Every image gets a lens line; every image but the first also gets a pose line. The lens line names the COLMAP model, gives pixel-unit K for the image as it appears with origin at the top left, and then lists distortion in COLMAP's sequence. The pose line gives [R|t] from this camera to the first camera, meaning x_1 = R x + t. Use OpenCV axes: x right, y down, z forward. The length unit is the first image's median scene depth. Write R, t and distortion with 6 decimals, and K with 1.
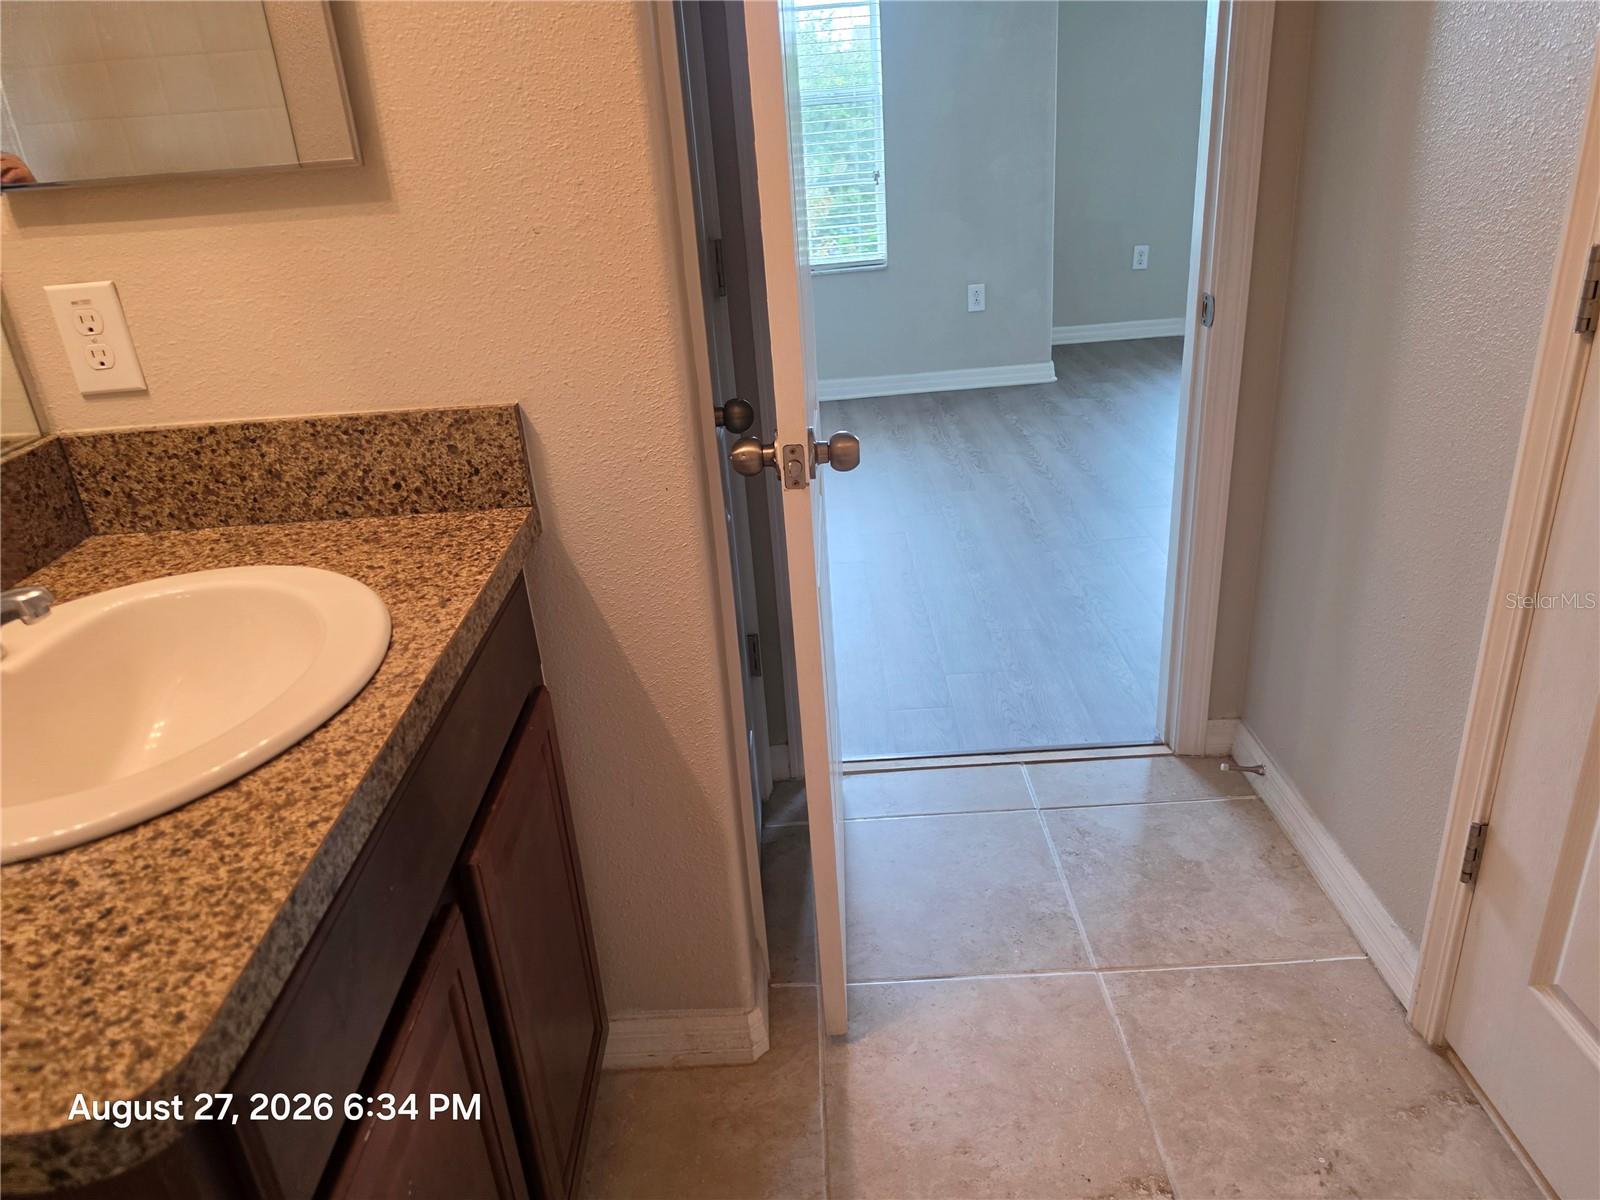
lens RADIAL K [[1107.7, 0, 807.5], [0, 1107.7, 592.2], [0, 0, 1]] dist [0.095678, -0.136583]
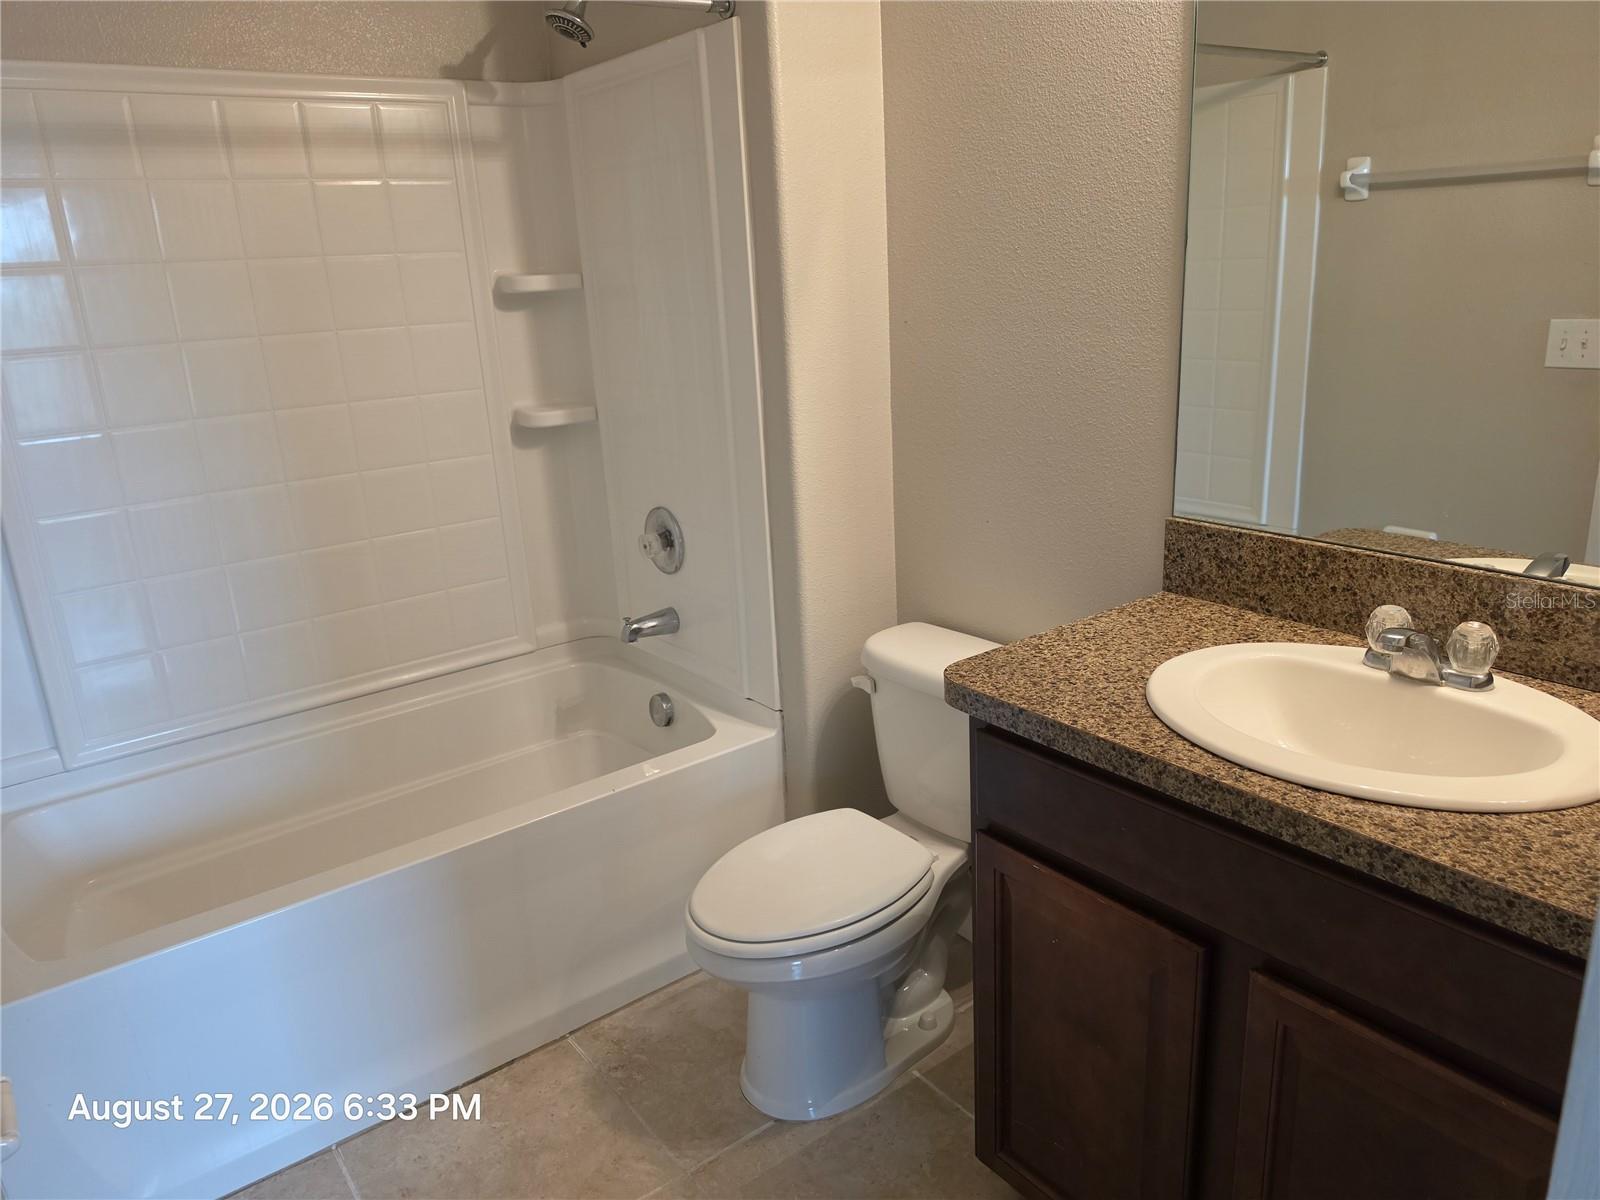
lens RADIAL K [[1107.7, 0, 807.5], [0, 1107.7, 592.2], [0, 0, 1]] dist [0.095678, -0.136583]
pose [[-0.799552, 0.277741, -0.532518, 0.705987], [-0.137294, 0.778650, 0.612254, -0.872124], [0.584694, 0.562640, -0.584439, 1.457943]]
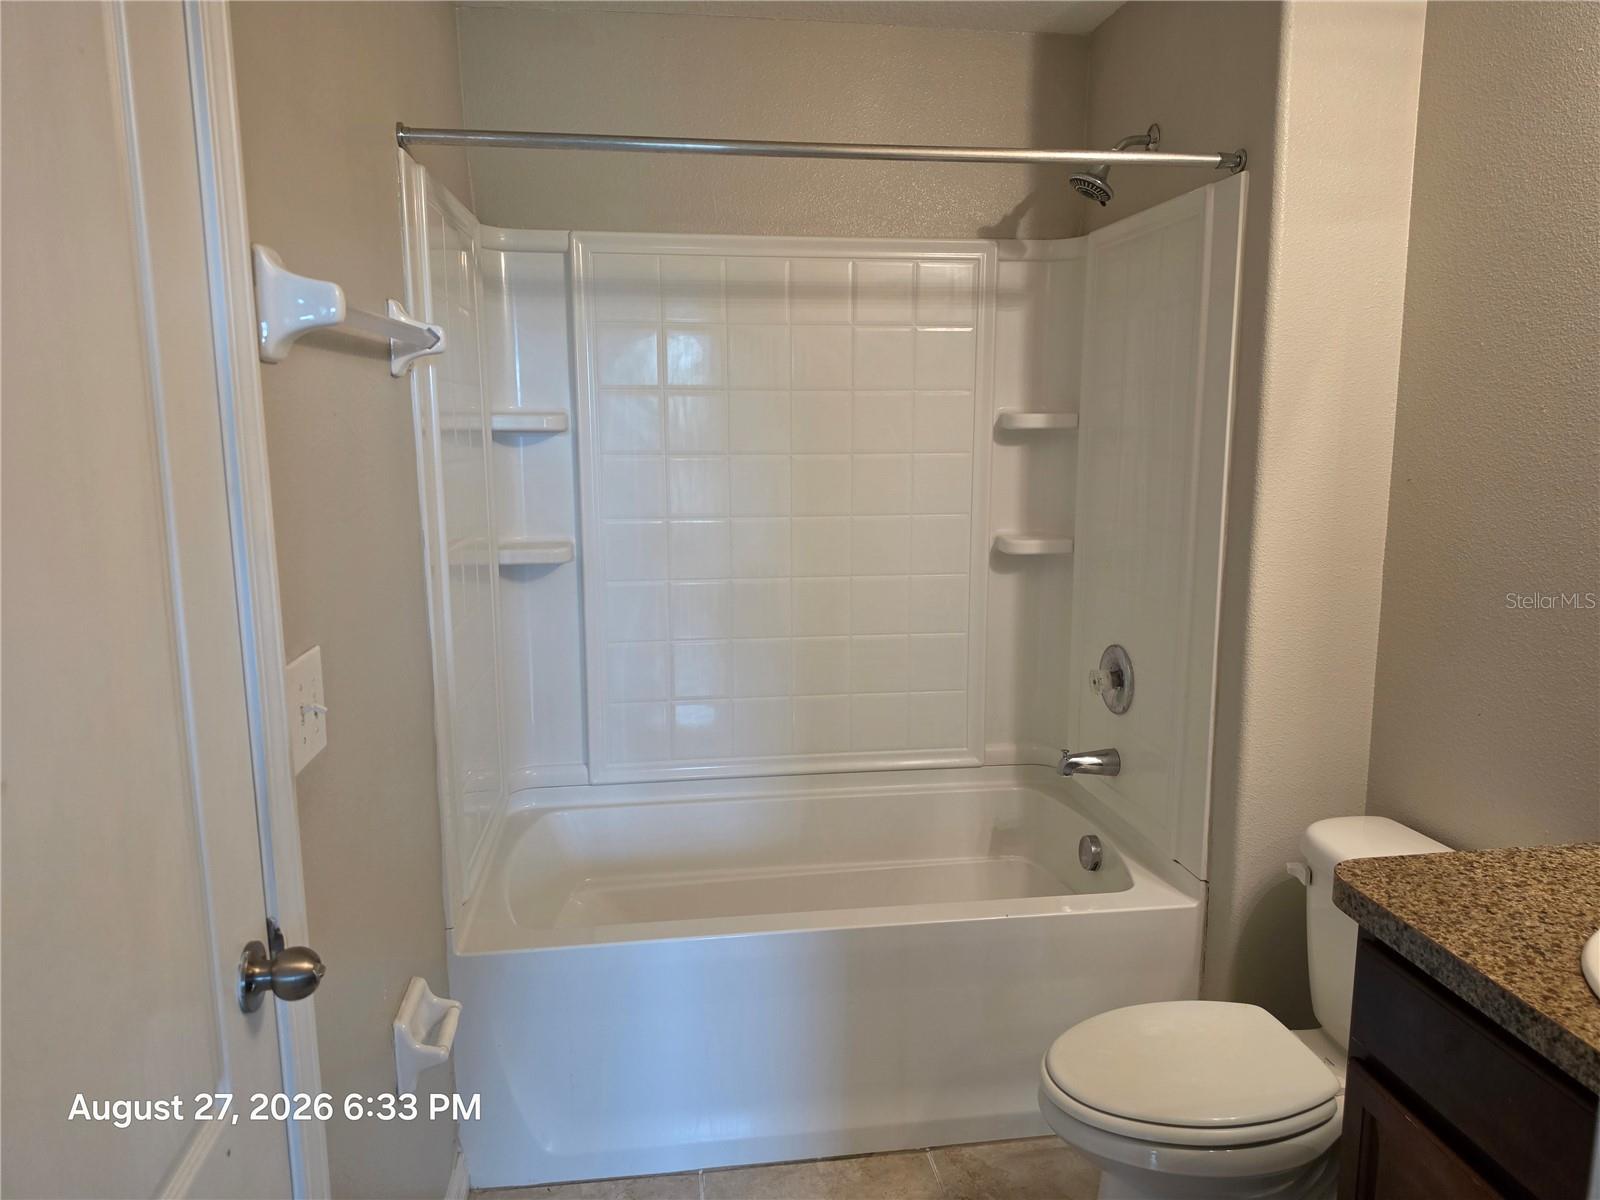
lens RADIAL K [[1111.3, 0, 814.6], [0, 1111.3, 603.9], [0, 0, 1]] dist [0.073058, -0.085169]
pose [[-0.988046, 0.094975, -0.121425, 0.502503], [0.011954, 0.832504, 0.553890, -0.910739], [0.153693, 0.545817, -0.823688, 1.615100]]
